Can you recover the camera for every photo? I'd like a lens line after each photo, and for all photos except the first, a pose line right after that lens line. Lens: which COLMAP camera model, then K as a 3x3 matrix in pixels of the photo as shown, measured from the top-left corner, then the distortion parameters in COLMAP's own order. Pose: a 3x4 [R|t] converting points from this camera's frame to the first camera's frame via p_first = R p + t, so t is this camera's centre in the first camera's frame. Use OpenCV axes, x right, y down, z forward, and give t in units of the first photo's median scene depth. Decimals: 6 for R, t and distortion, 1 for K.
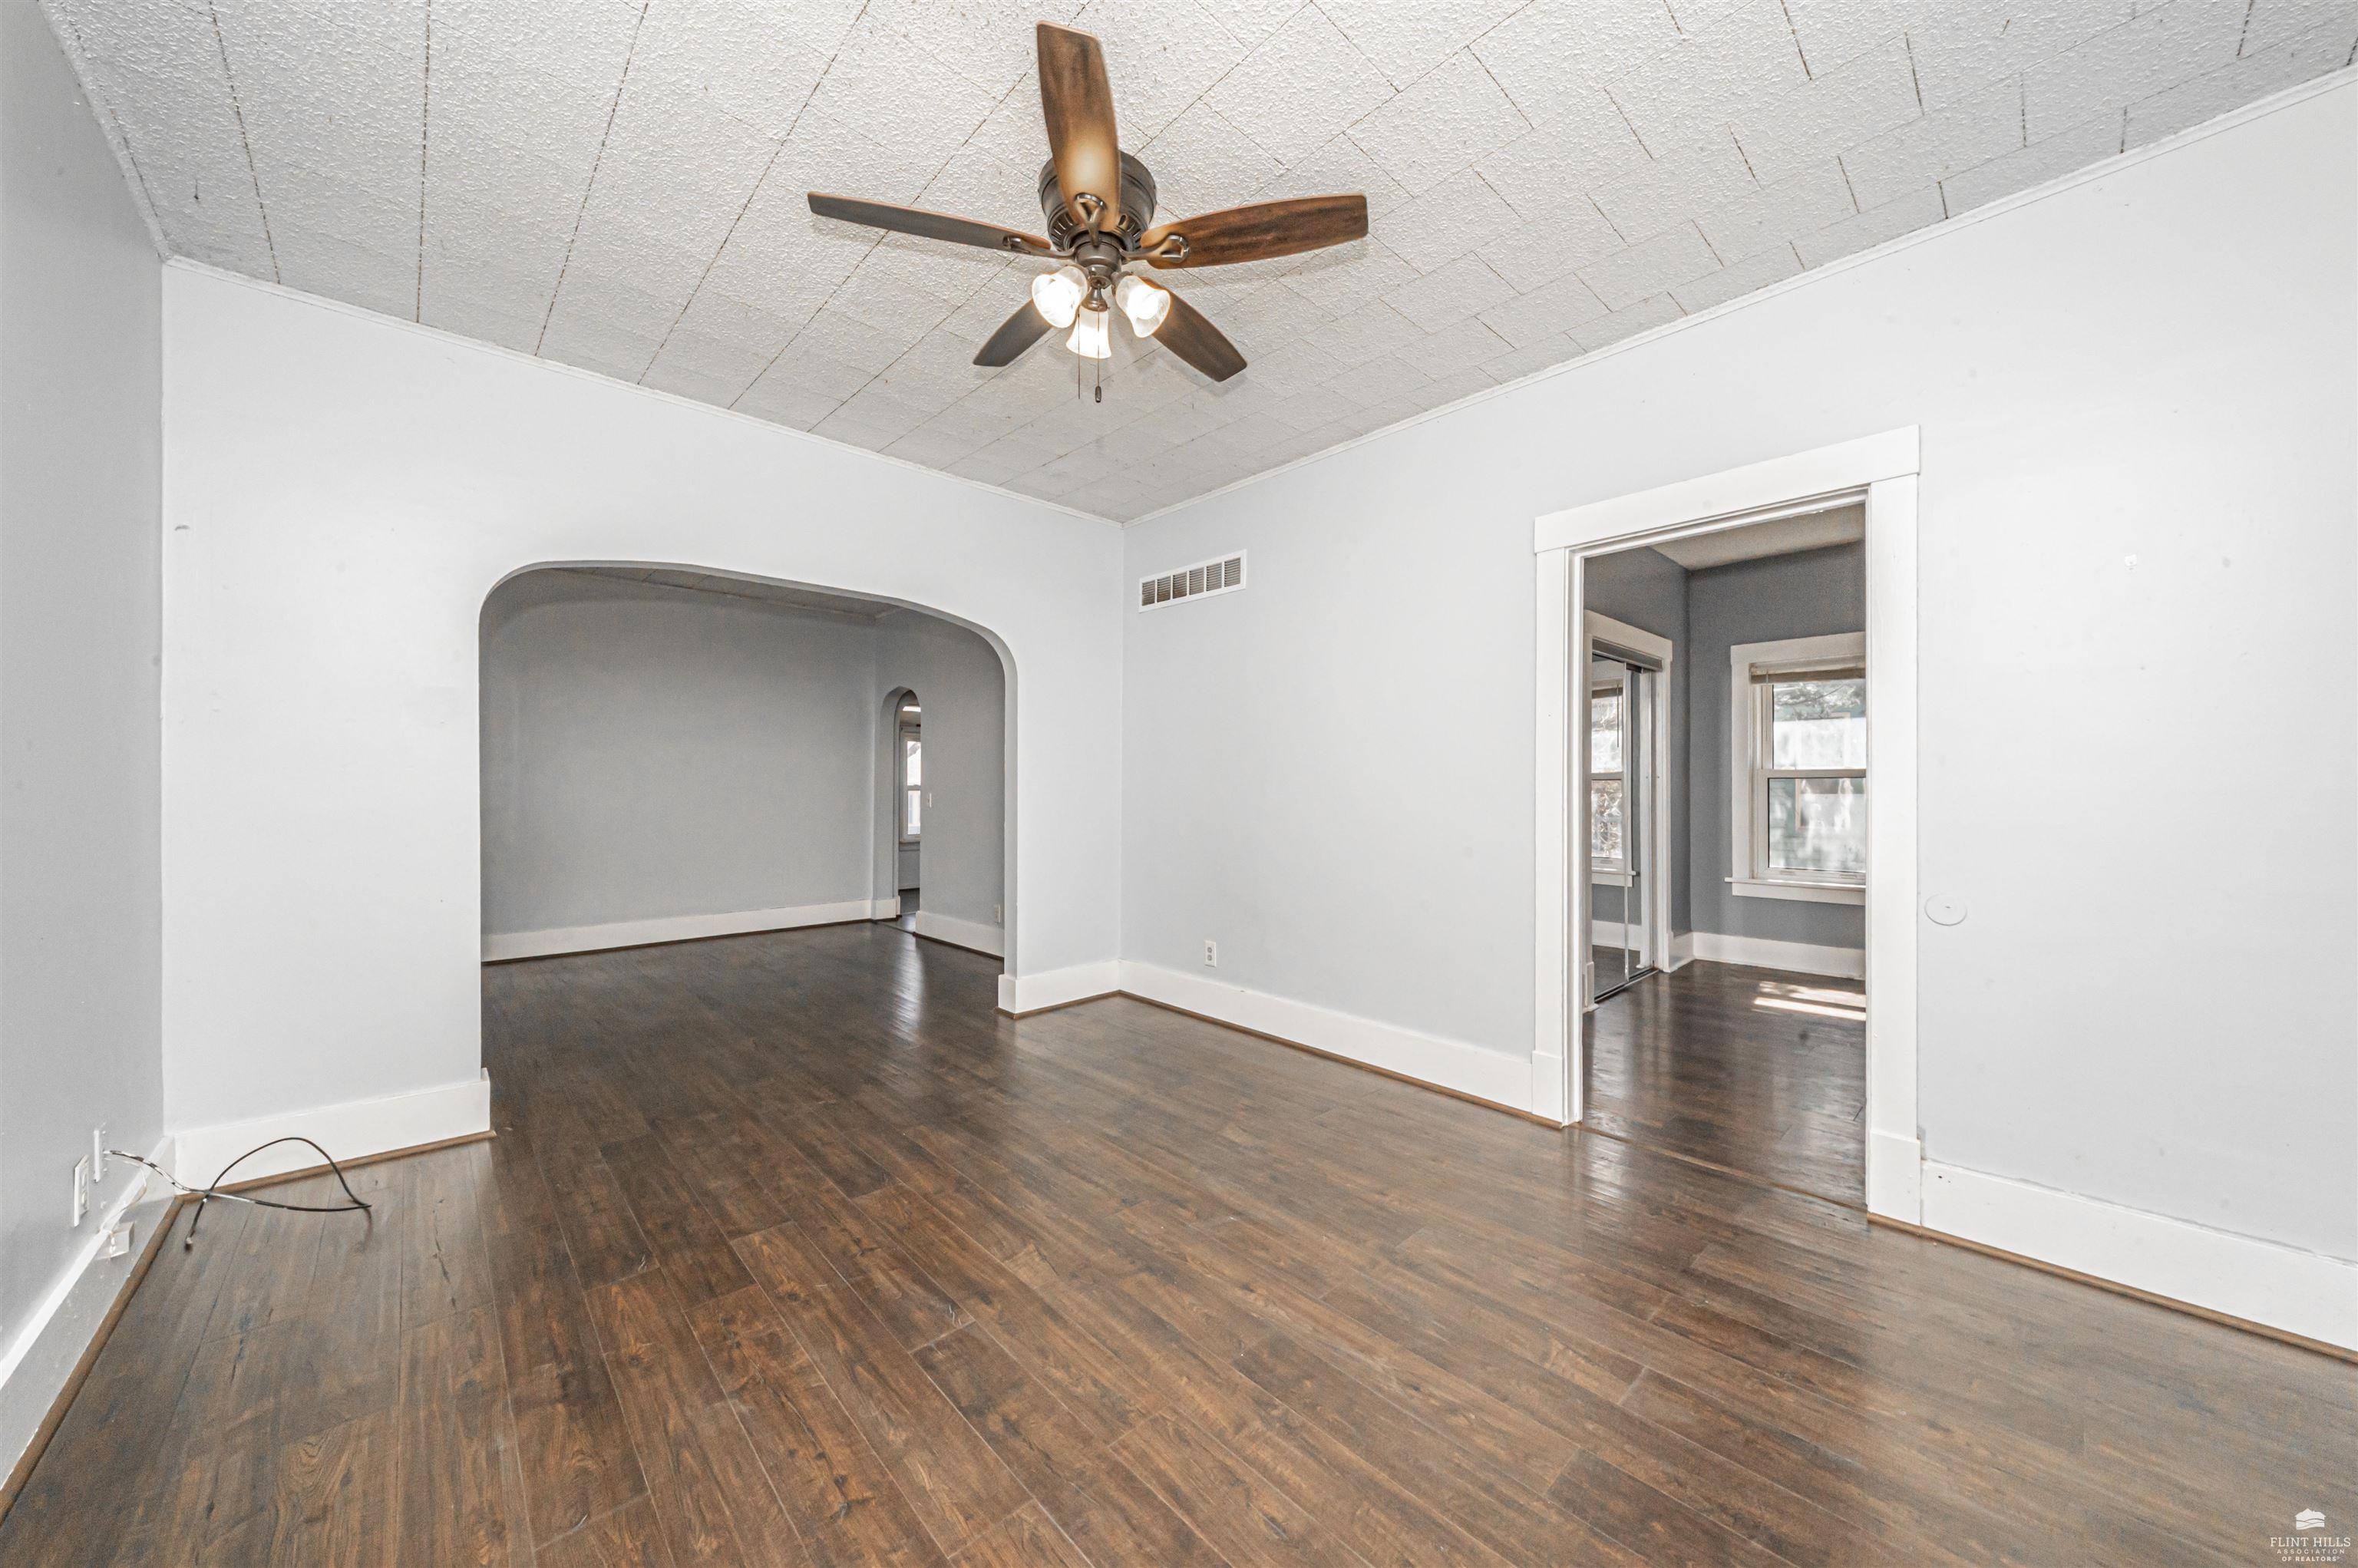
lens RADIAL K [[835.5, 0, 1184.3], [0, 835.5, 764.1], [0, 0, 1]] dist [0.001793, -0.004596]
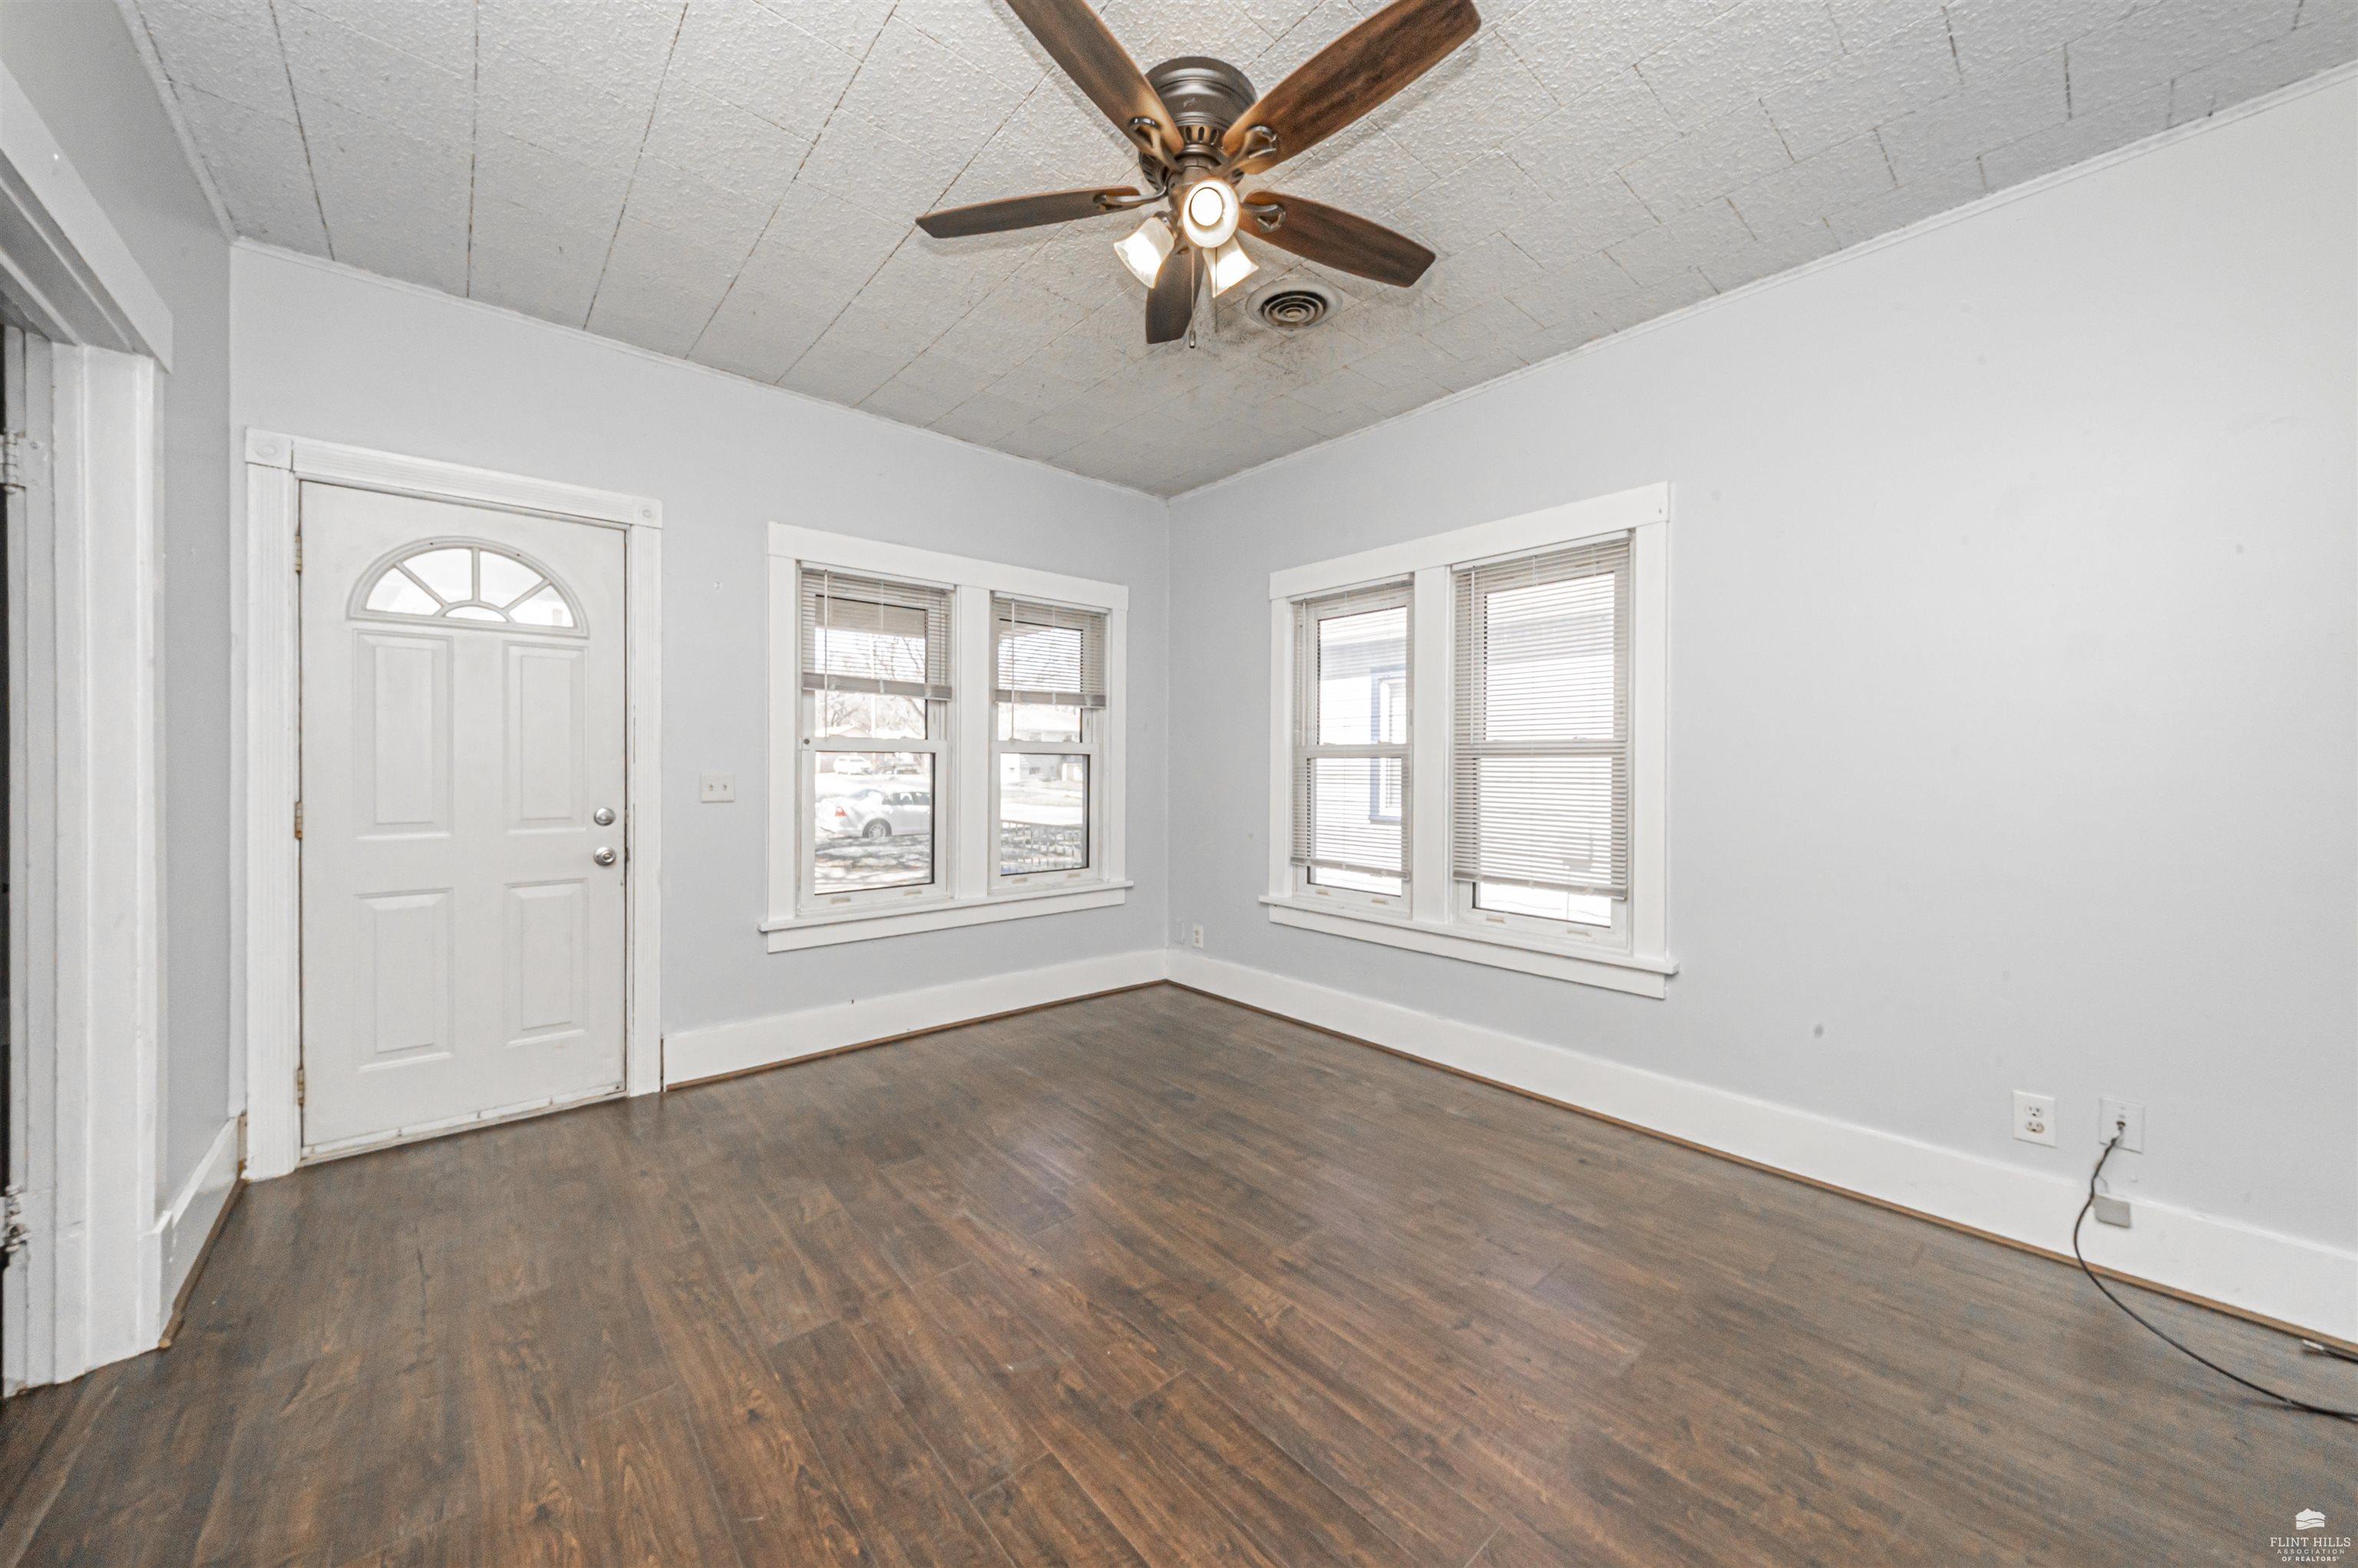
lens RADIAL K [[835.5, 0, 1184.3], [0, 835.5, 764.1], [0, 0, 1]] dist [0.001793, -0.004596]
pose [[-0.999549, -0.007122, 0.029190, -0.138457], [-0.007913, 0.999602, -0.027067, 0.043599], [-0.028985, -0.027285, -0.999207, 2.156641]]
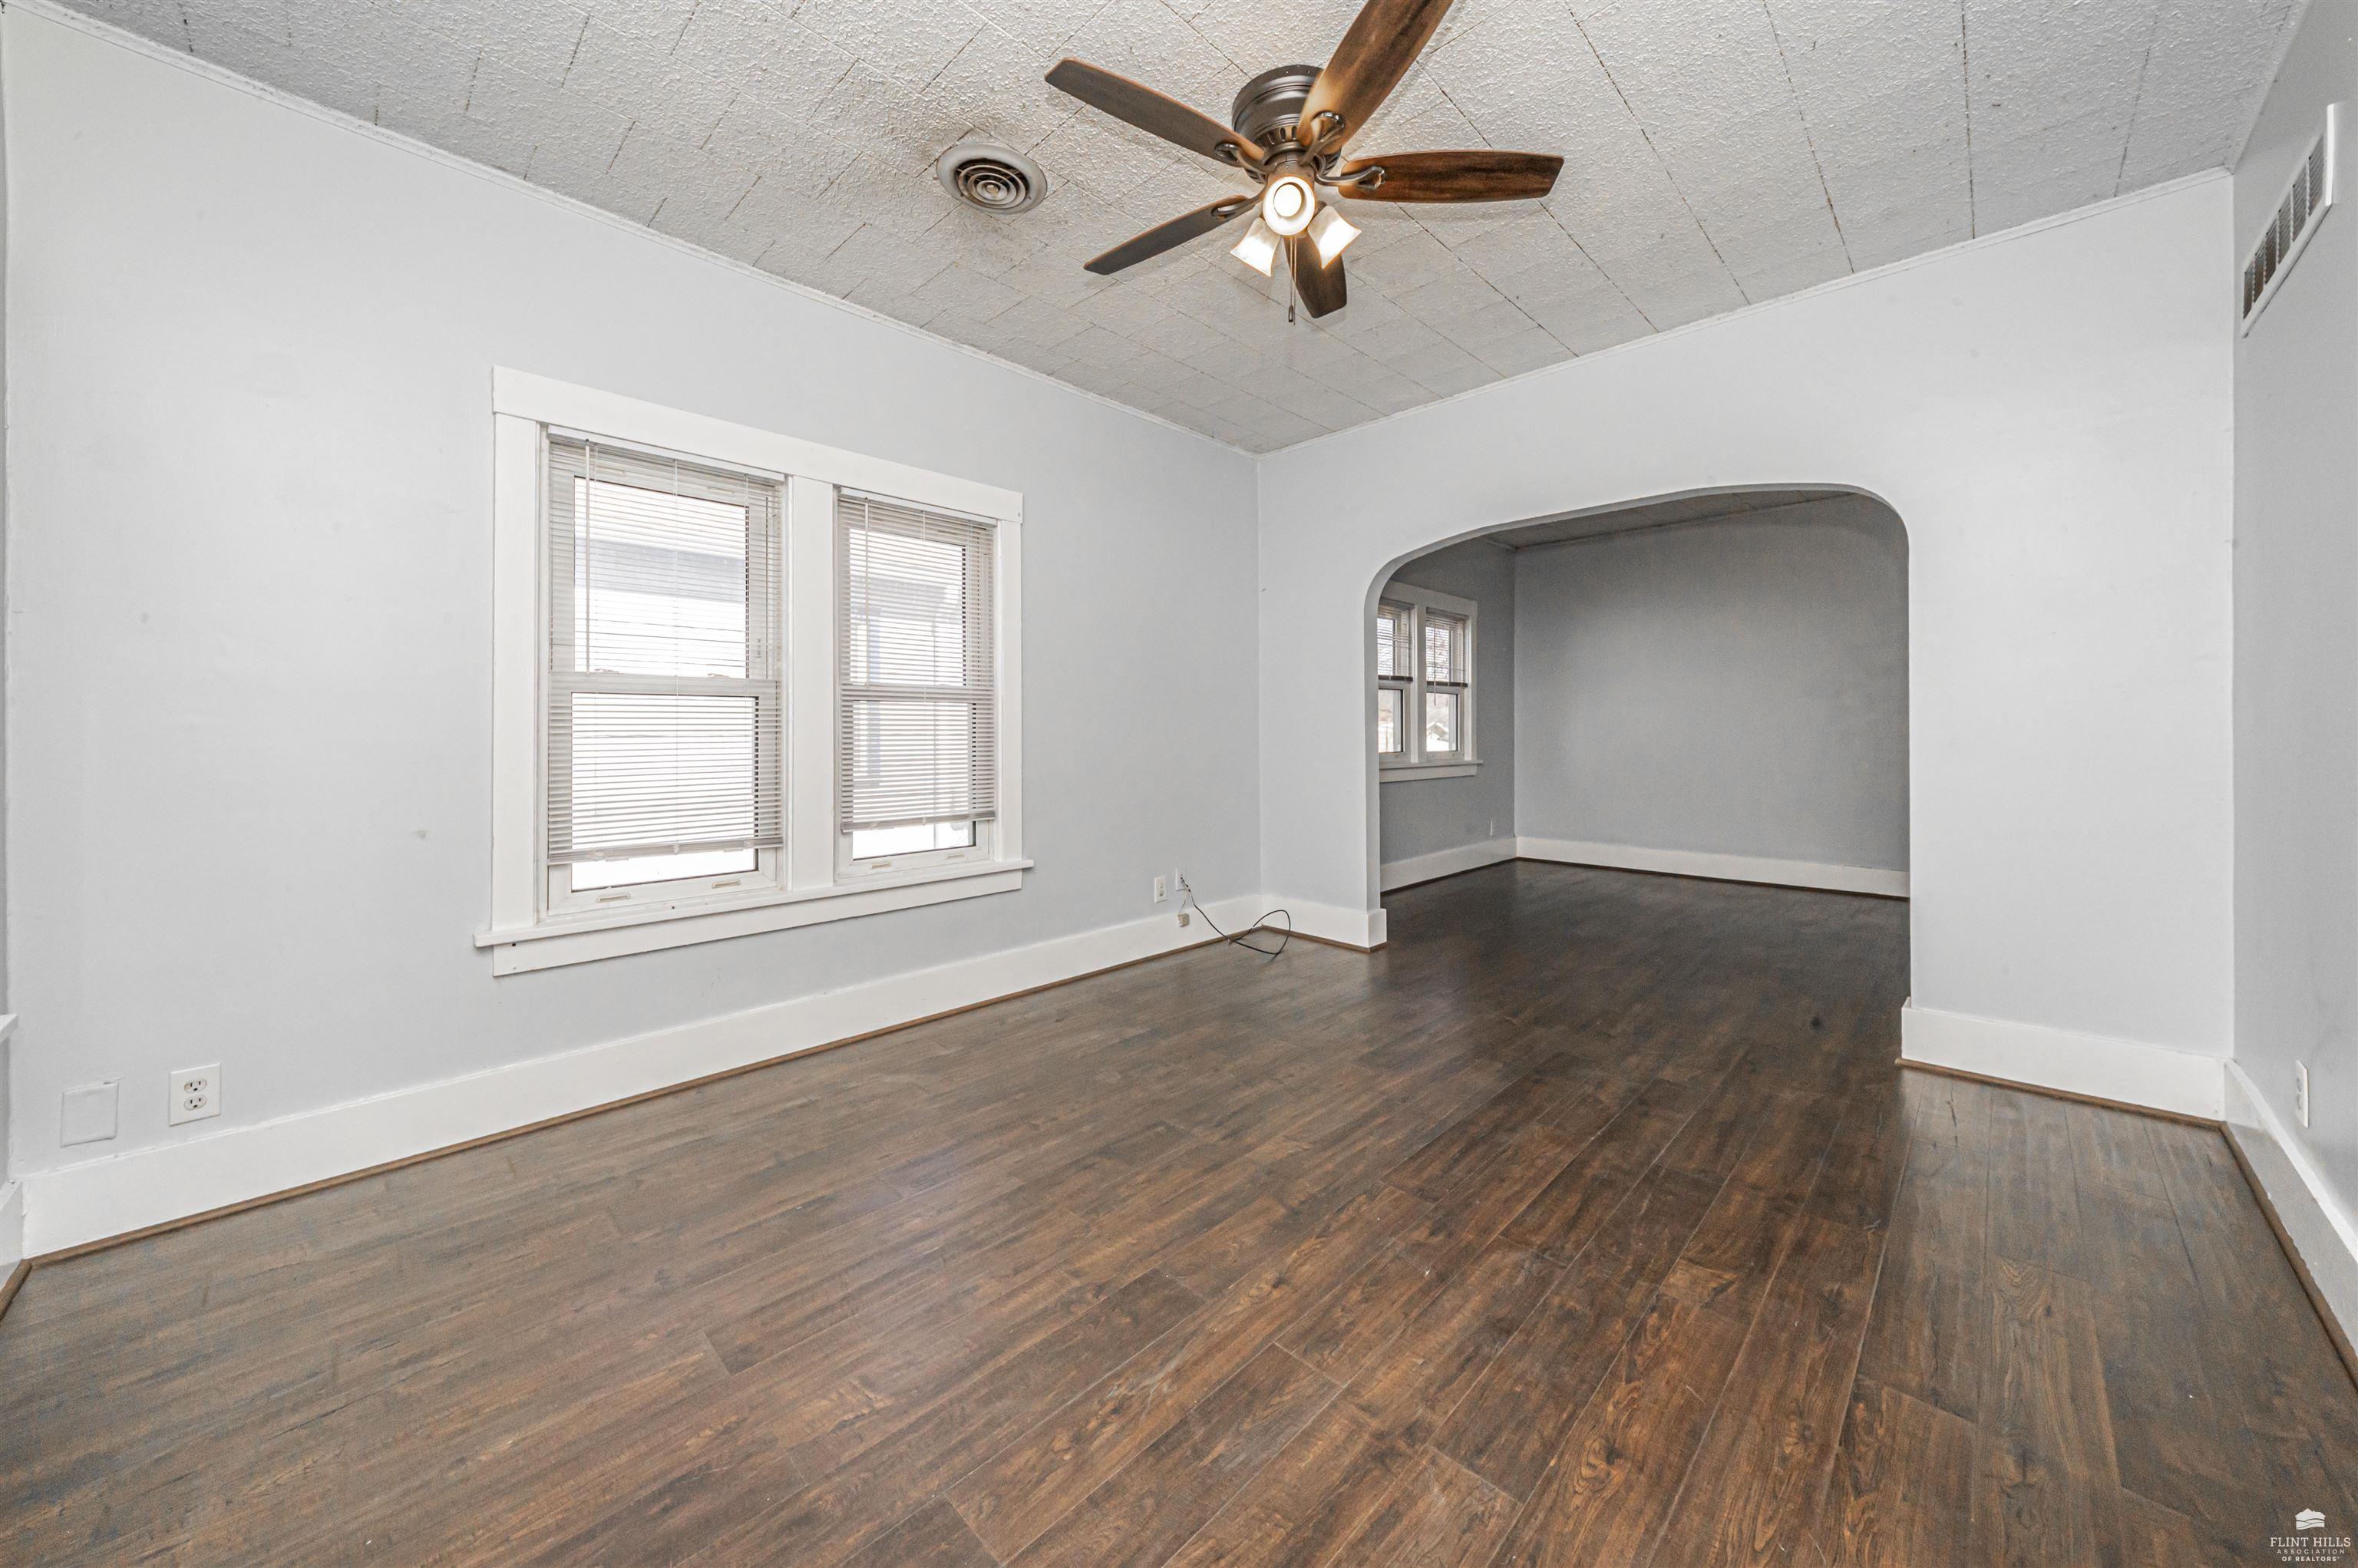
lens RADIAL K [[831.1, 0, 1179.0], [0, 831.1, 716.9], [0, 0, 1]] dist [0.014818, -0.004326]
pose [[0.040280, -0.008300, -0.999154, 1.022740], [0.029006, 0.999554, -0.007134, 0.036623], [0.998767, -0.028694, 0.040503, 0.935397]]
